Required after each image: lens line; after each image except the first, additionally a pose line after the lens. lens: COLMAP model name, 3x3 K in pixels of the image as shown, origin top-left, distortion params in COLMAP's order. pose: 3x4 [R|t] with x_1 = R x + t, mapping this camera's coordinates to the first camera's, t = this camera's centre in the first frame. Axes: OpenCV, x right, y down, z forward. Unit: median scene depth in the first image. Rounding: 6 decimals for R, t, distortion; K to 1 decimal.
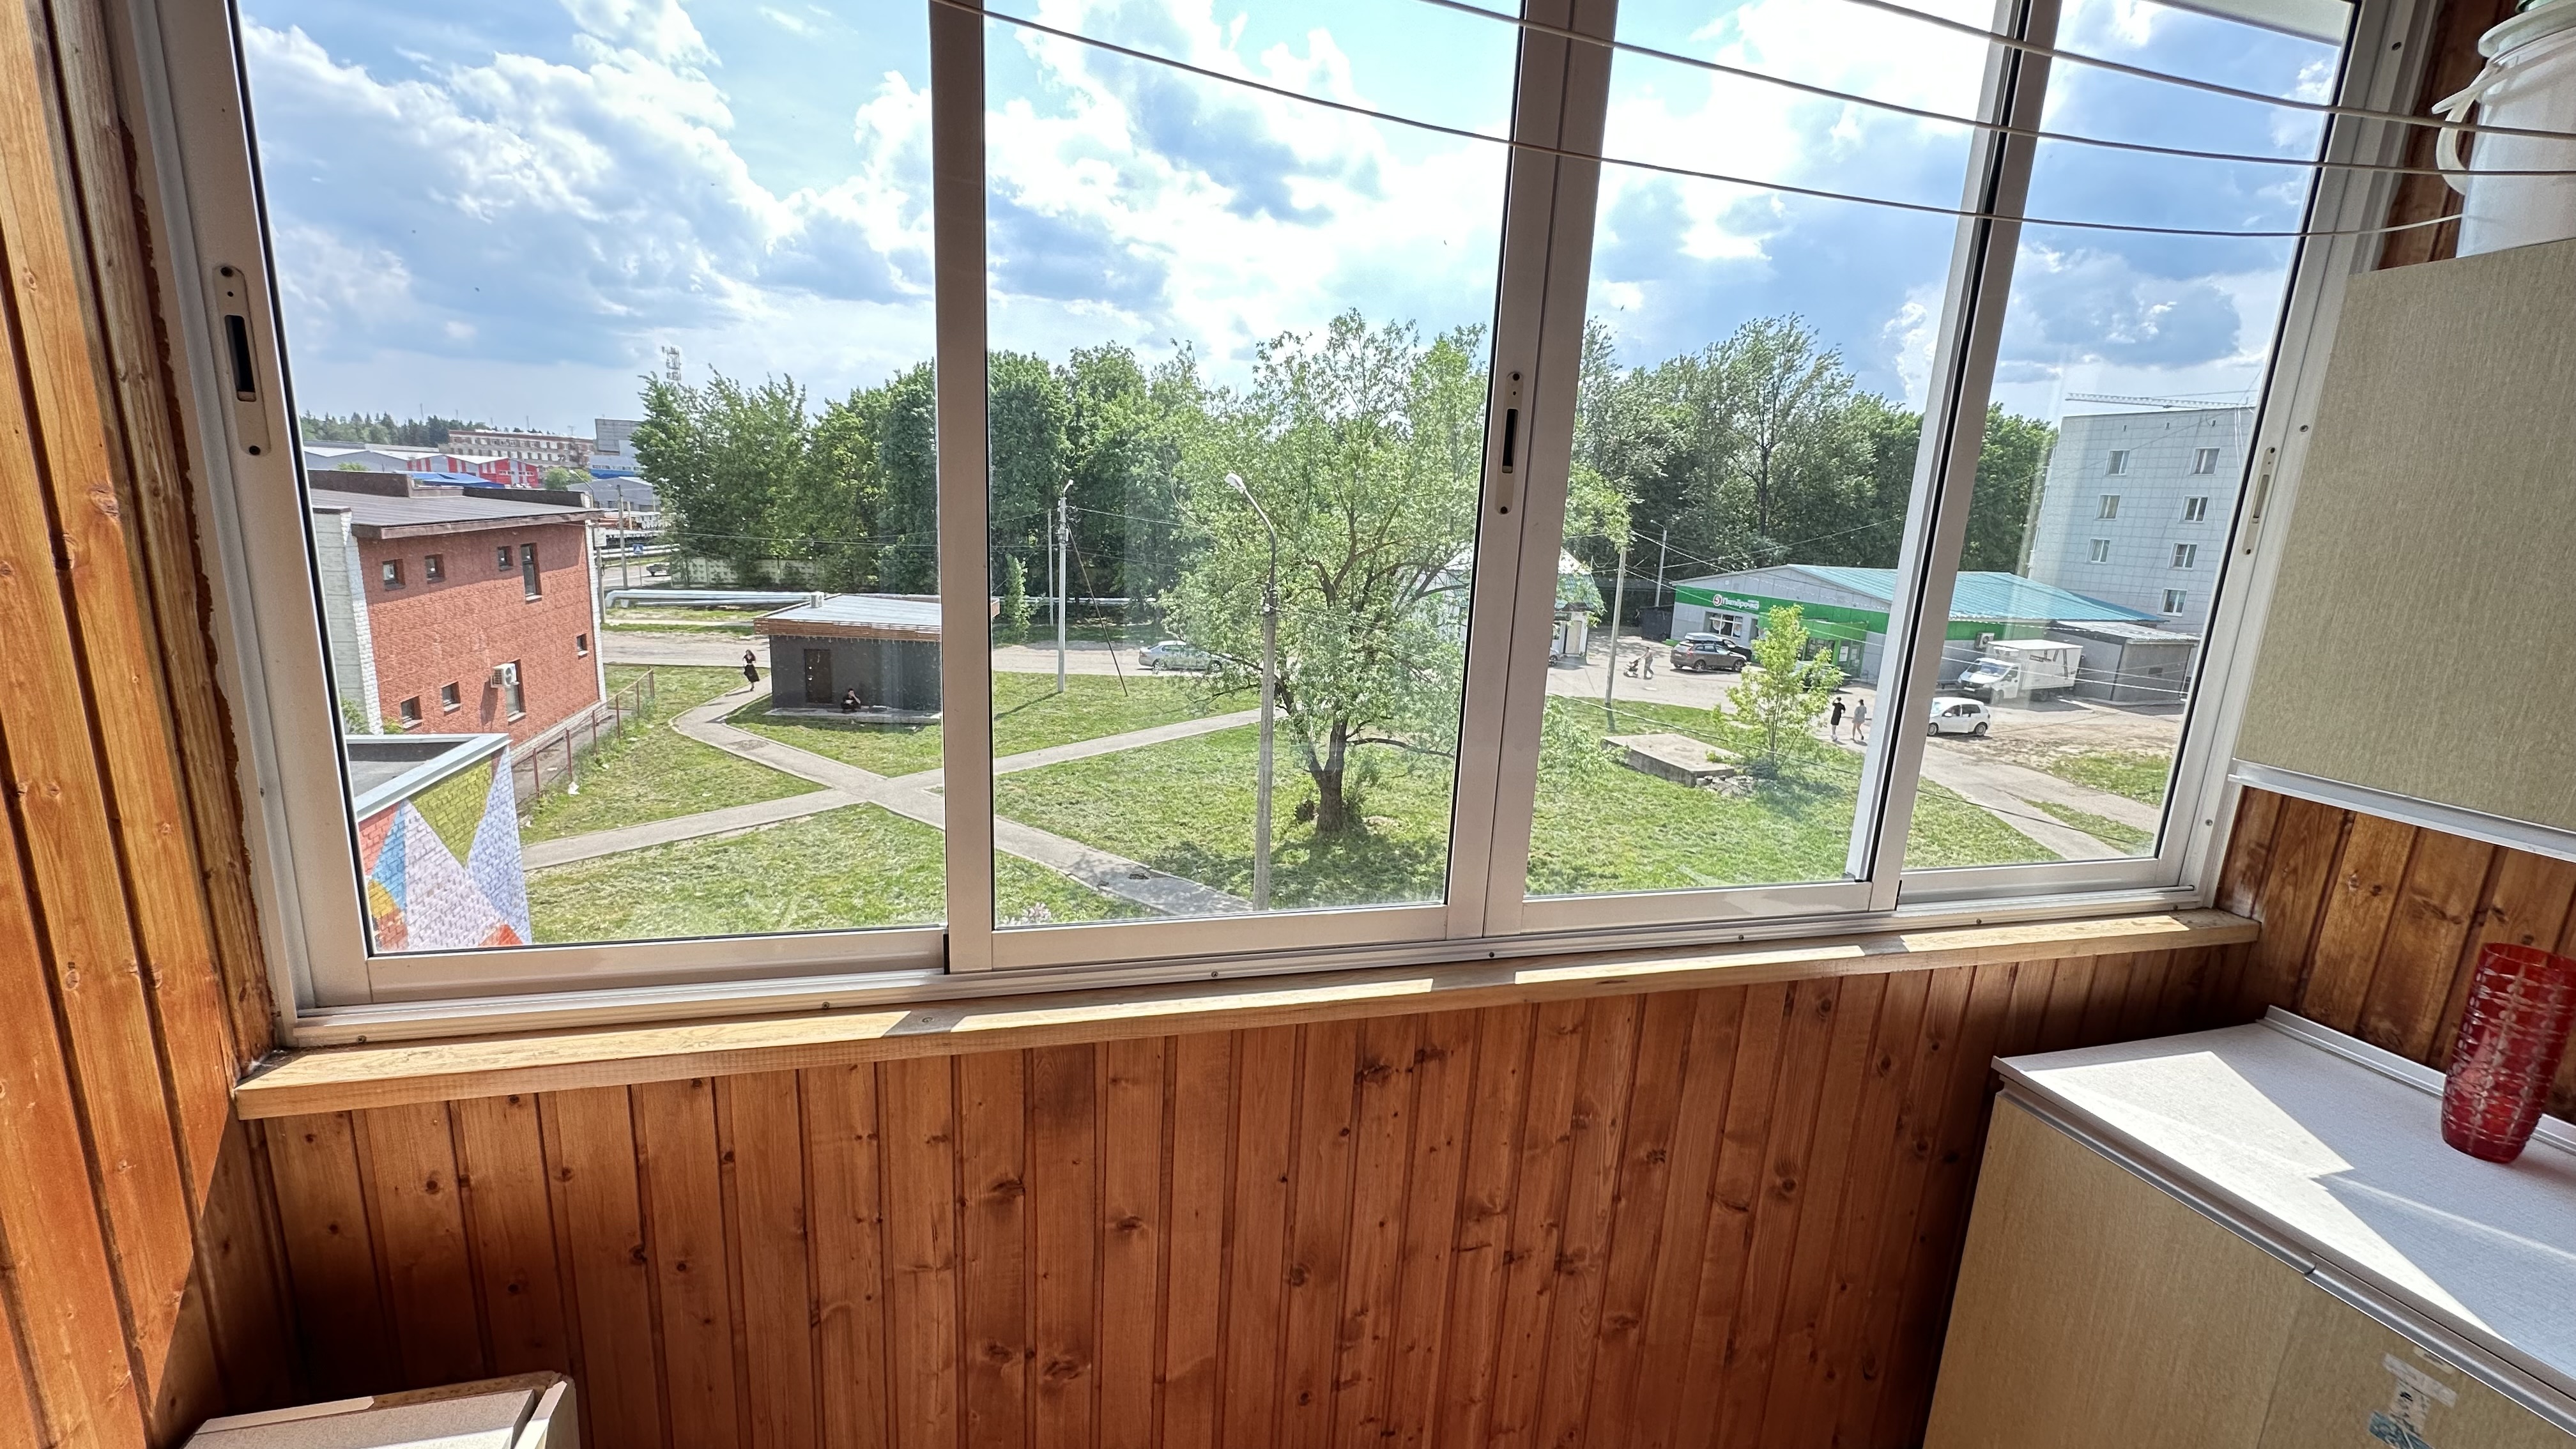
lens RADIAL K [[1024.5, 0, 1288.0], [0, 1024.5, 724.5], [0, 0, 1]] dist [-0.003410, 0.000206]
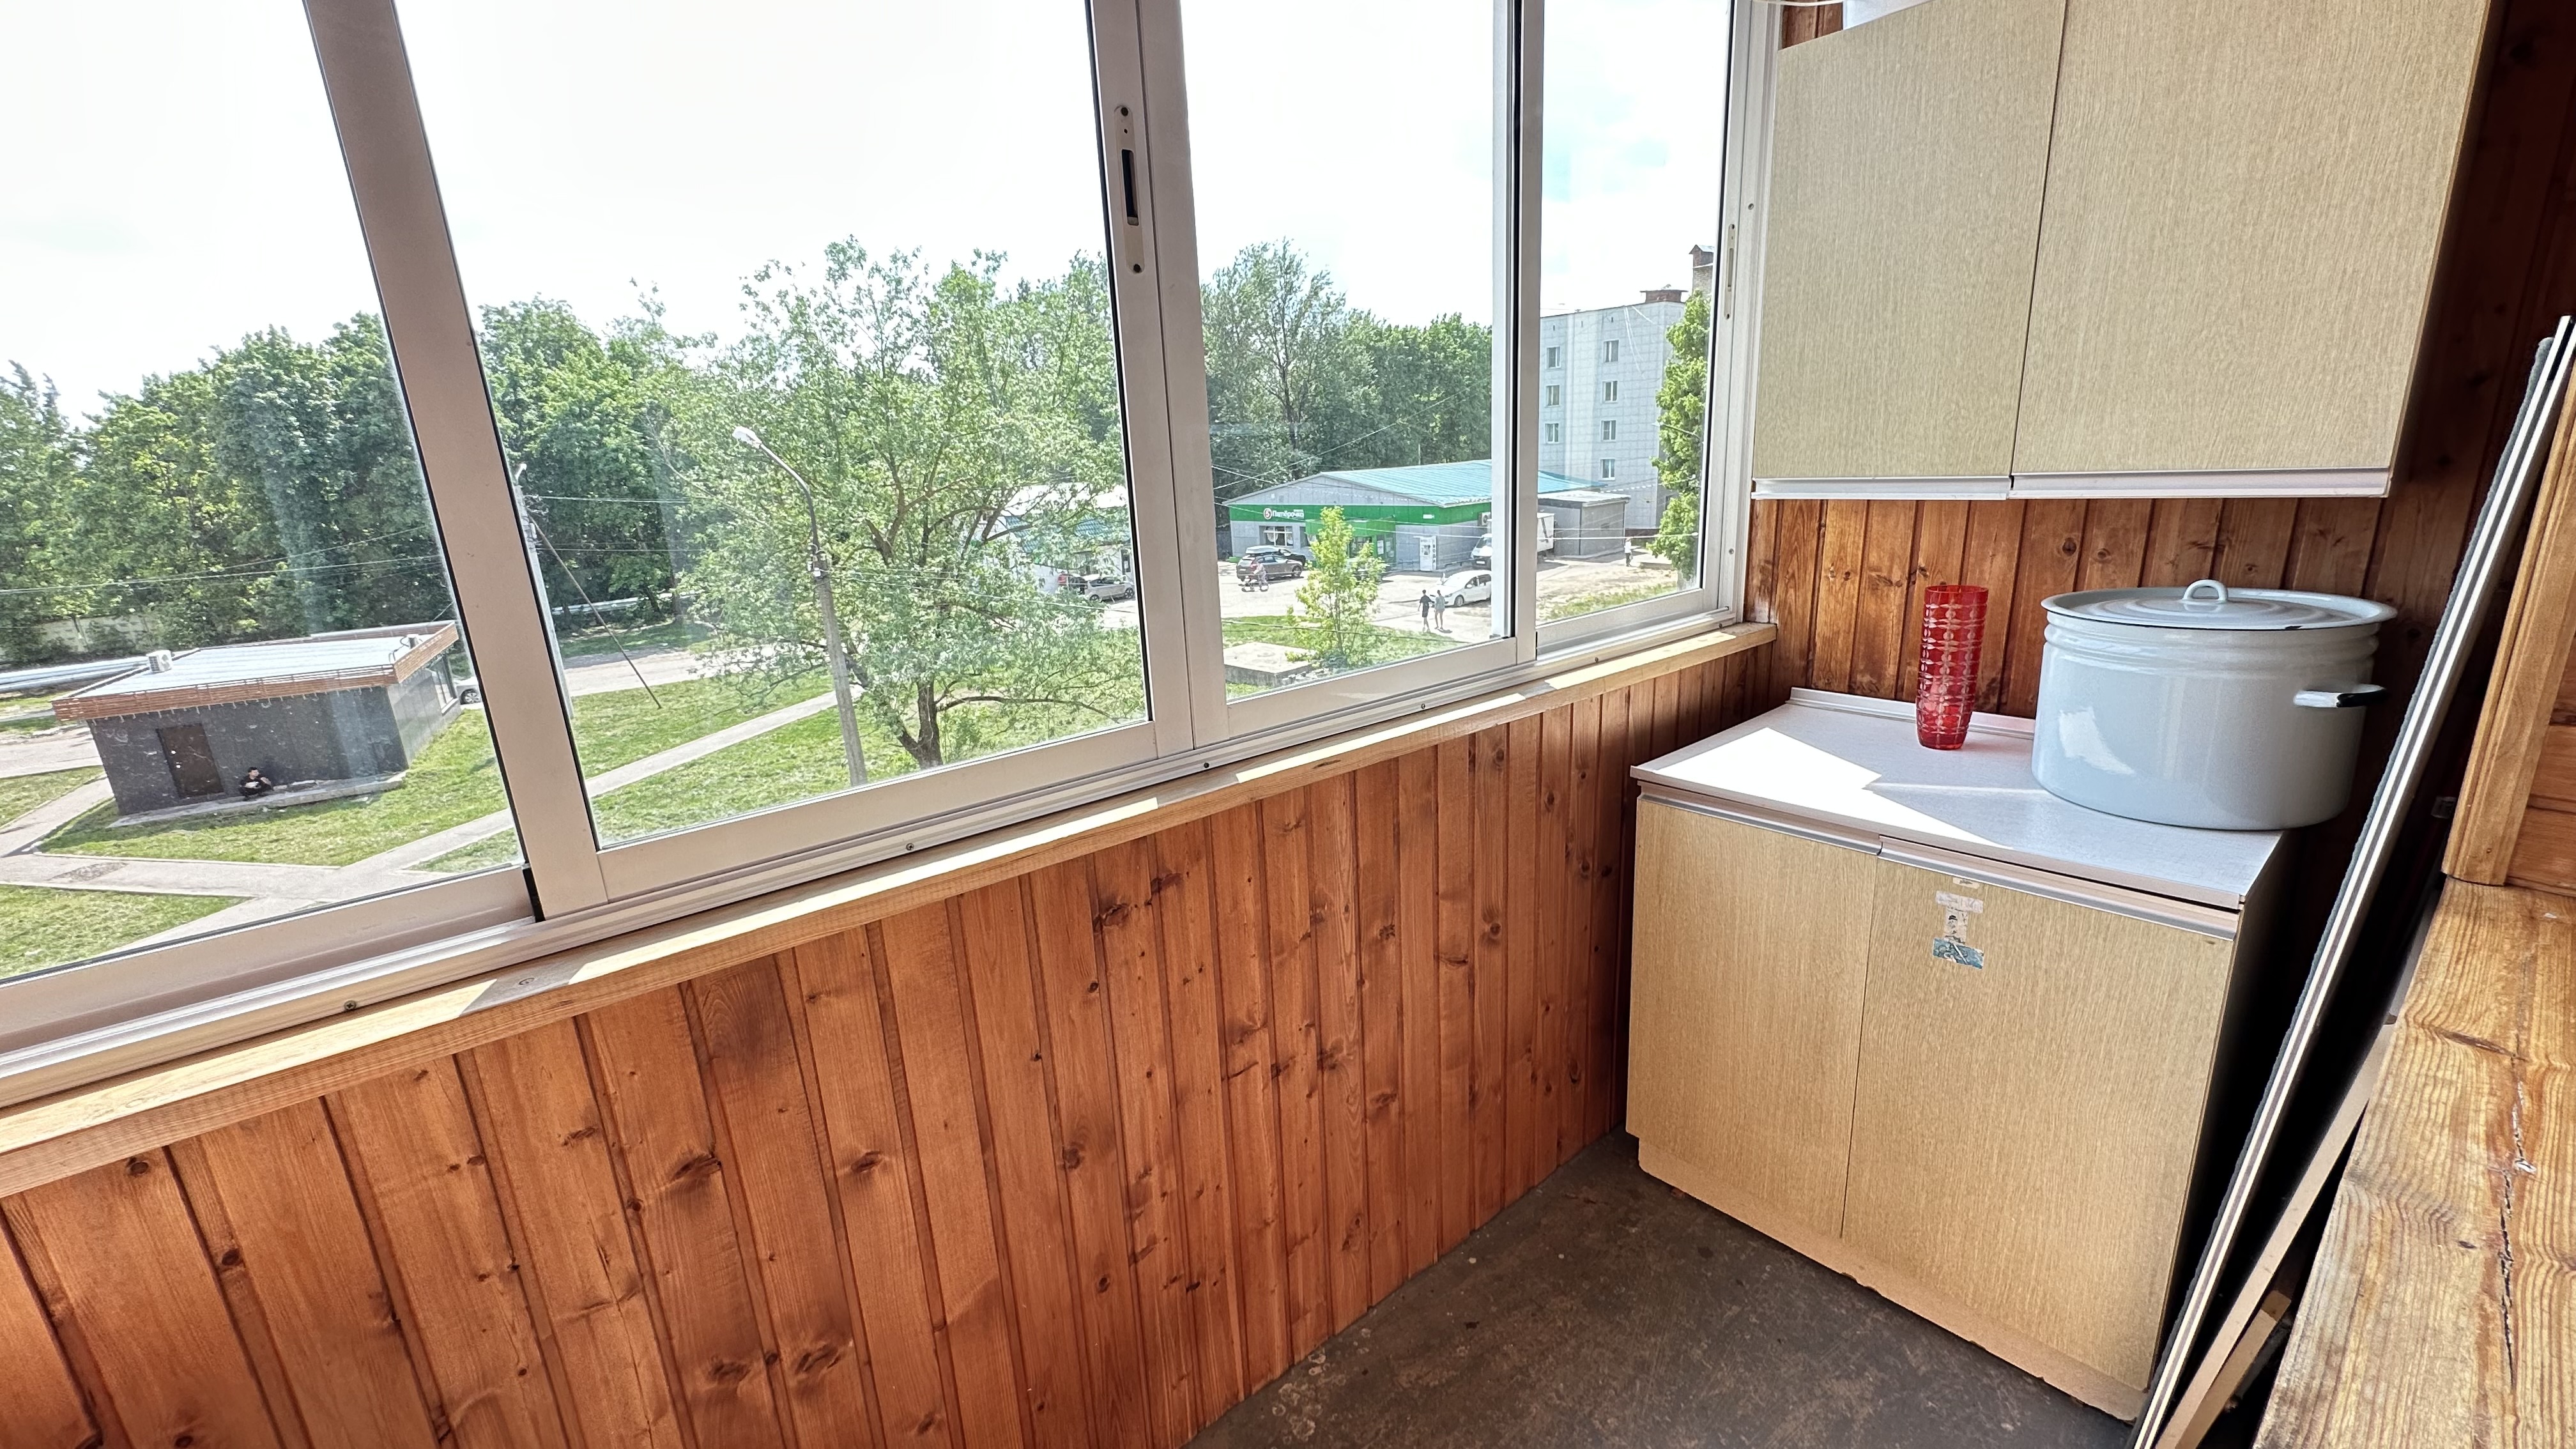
lens RADIAL K [[1028.9, 0, 1288.0], [0, 1028.9, 724.5], [0, 0, 1]] dist [-0.009908, 0.002890]
pose [[0.906870, -0.198696, 0.371627, -0.069280], [0.178366, 0.979959, 0.088690, 0.104617], [-0.381802, -0.014144, 0.924136, 0.085306]]
